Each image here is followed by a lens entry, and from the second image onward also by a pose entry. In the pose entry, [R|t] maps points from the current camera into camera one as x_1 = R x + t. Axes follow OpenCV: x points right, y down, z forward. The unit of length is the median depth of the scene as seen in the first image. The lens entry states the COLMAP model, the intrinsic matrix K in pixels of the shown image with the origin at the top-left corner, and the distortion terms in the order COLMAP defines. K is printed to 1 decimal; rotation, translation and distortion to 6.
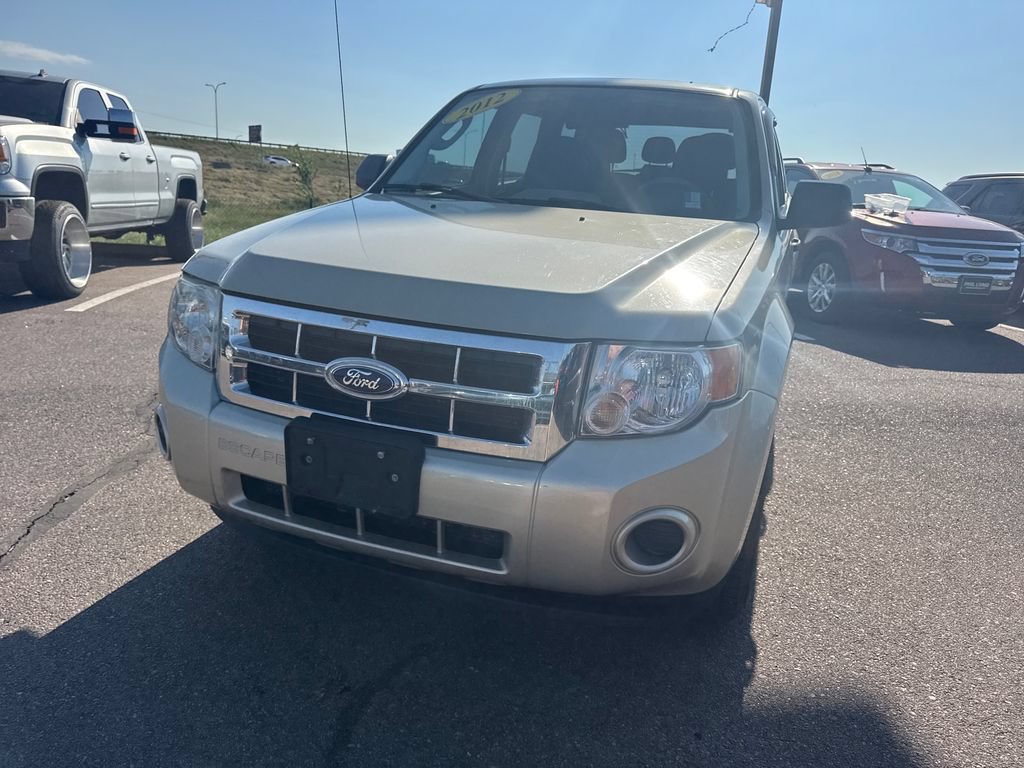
lens RADIAL K [[726.7, 0, 521.2], [0, 726.7, 388.5], [0, 0, 1]] dist [0.028659, -0.030708]
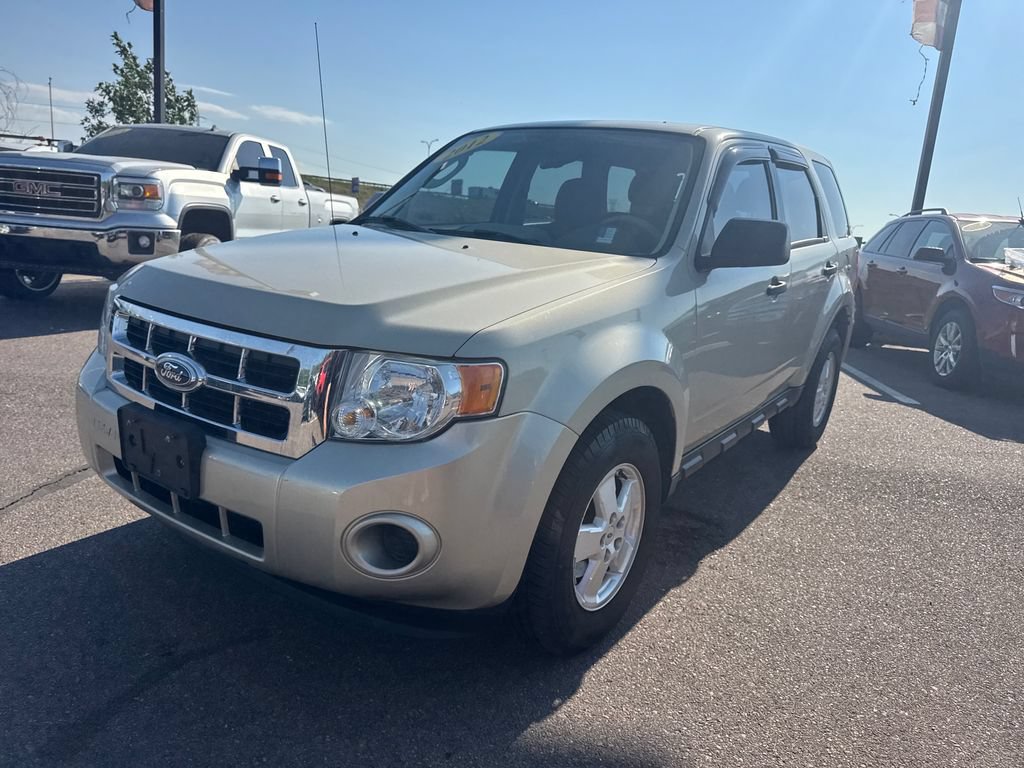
lens RADIAL K [[726.1, 0, 521.1], [0, 726.1, 390.1], [0, 0, 1]] dist [0.036757, -0.044060]
pose [[0.966714, 0.073772, -0.244992, 0.157851], [-0.089083, 0.994666, -0.051999, 0.007049], [0.239850, 0.072093, 0.968130, 0.007572]]
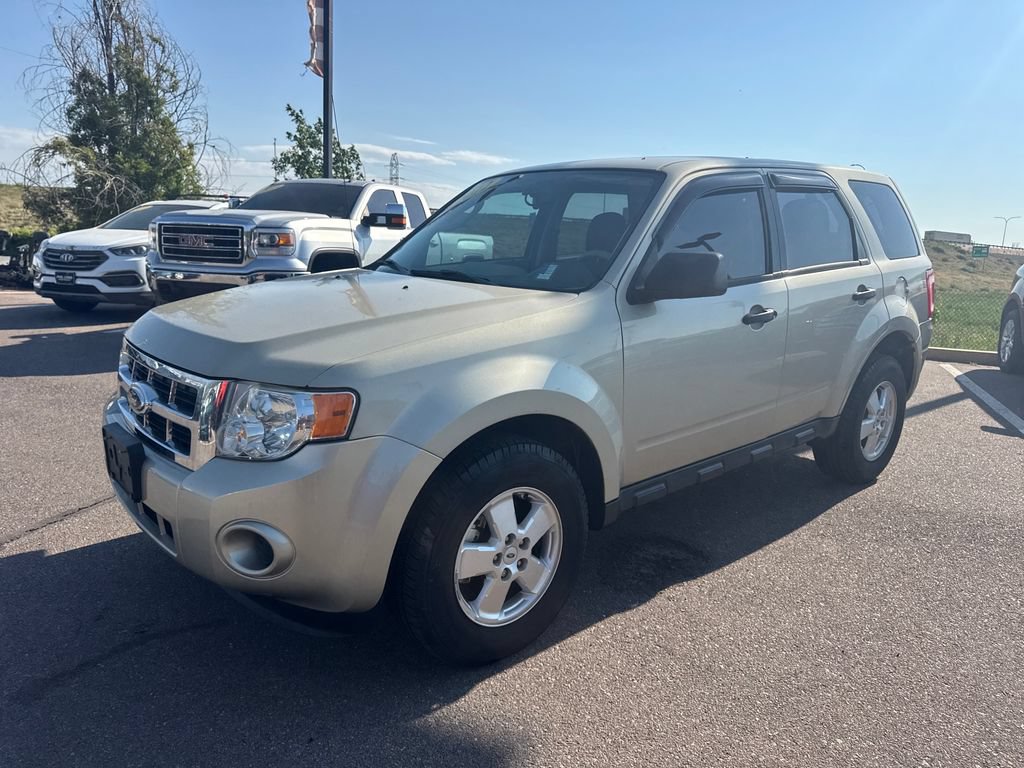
lens RADIAL K [[726.1, 0, 523.7], [0, 726.1, 386.3], [0, 0, 1]] dist [0.036757, -0.044060]
pose [[0.877581, 0.067707, -0.474623, 0.296157], [-0.113499, 0.991176, -0.068464, -0.006427], [0.465799, 0.113952, 0.877523, 0.030993]]
